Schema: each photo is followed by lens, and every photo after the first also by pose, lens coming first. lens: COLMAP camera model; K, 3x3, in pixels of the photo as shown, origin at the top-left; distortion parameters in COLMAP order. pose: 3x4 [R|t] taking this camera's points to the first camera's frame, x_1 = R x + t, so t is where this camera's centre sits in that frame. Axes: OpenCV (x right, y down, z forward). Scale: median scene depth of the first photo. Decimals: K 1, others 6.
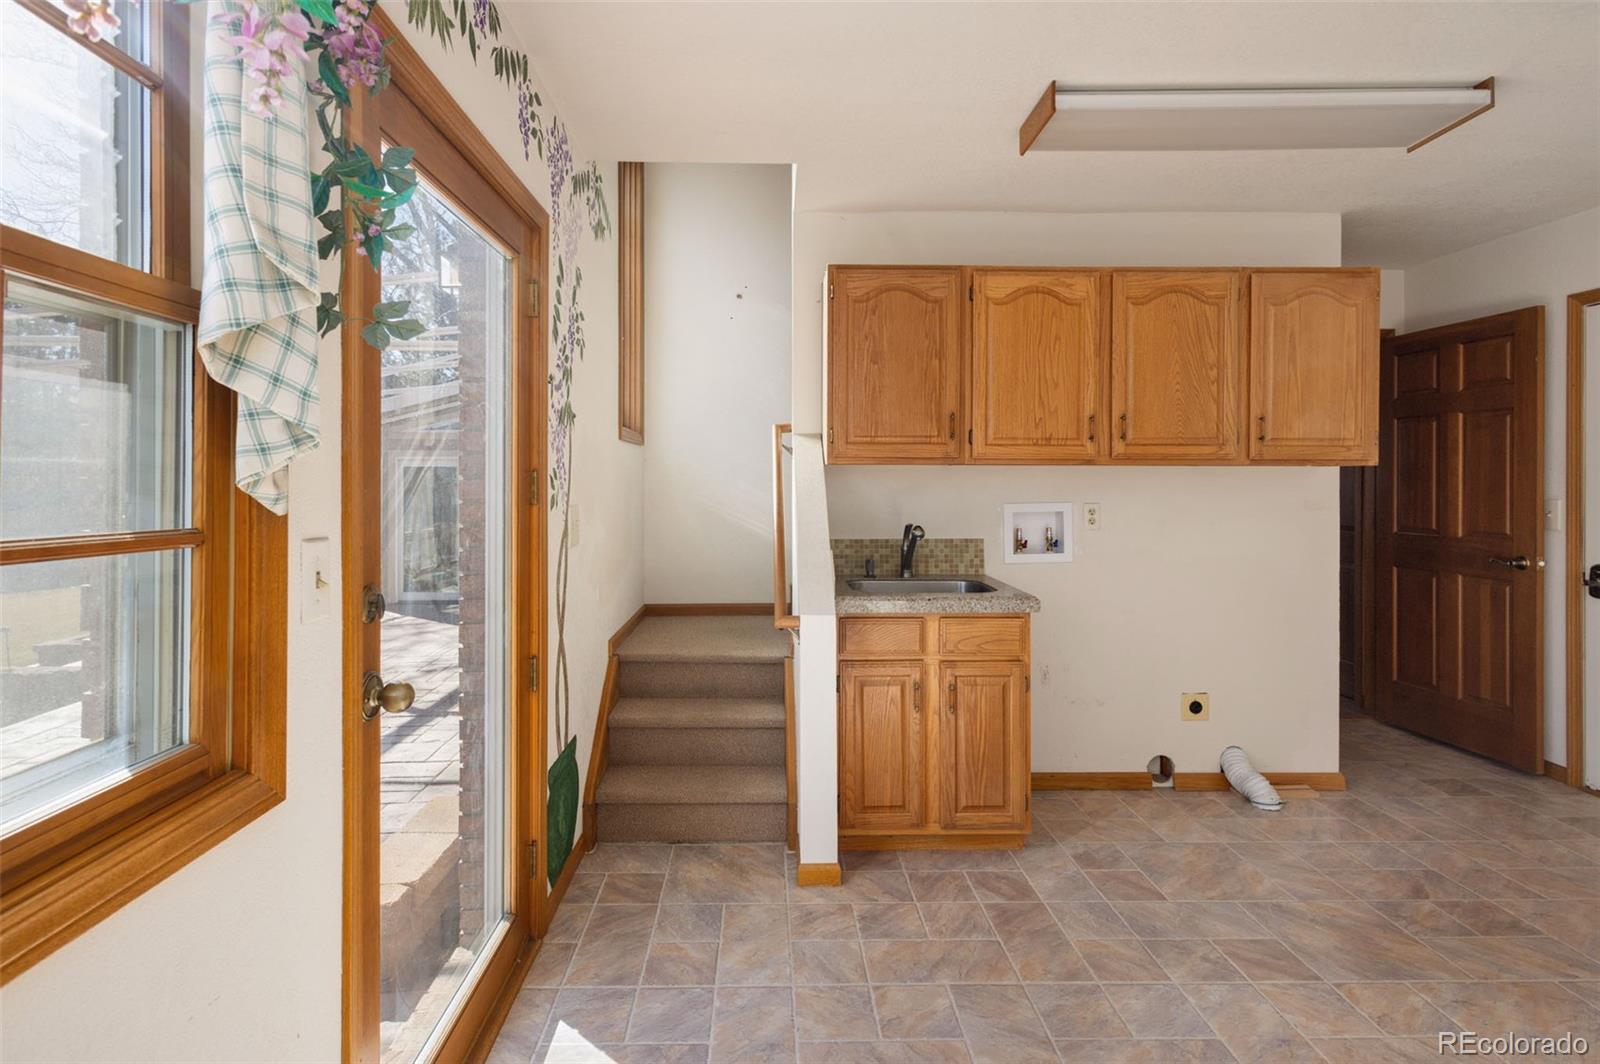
lens RADIAL K [[784.9, 0, 798.9], [0, 784.9, 486.2], [0, 0, 1]] dist [0.002943, 0.000754]
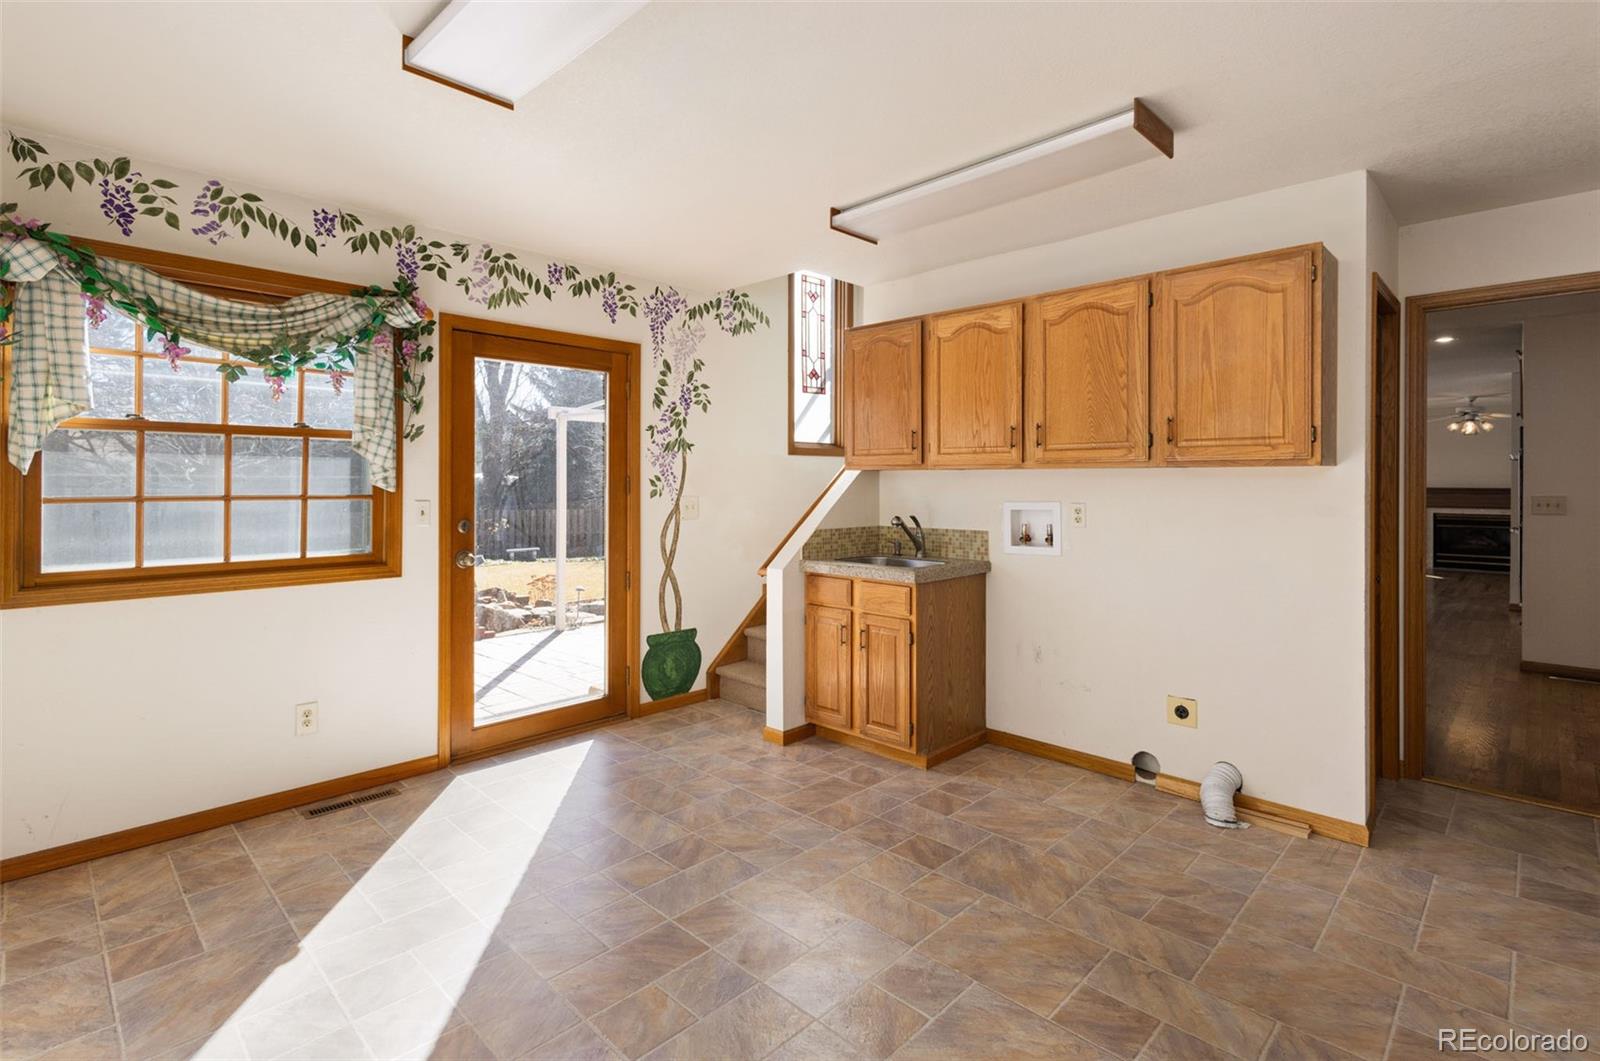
lens RADIAL K [[784.9, 0, 798.9], [0, 784.9, 484.7], [0, 0, 1]] dist [0.002943, 0.000754]
pose [[0.693498, 0.002398, -0.720455, 0.996289], [-0.005669, 0.999982, -0.002129, 0.000744], [0.720437, 0.005561, 0.693499, -0.036647]]
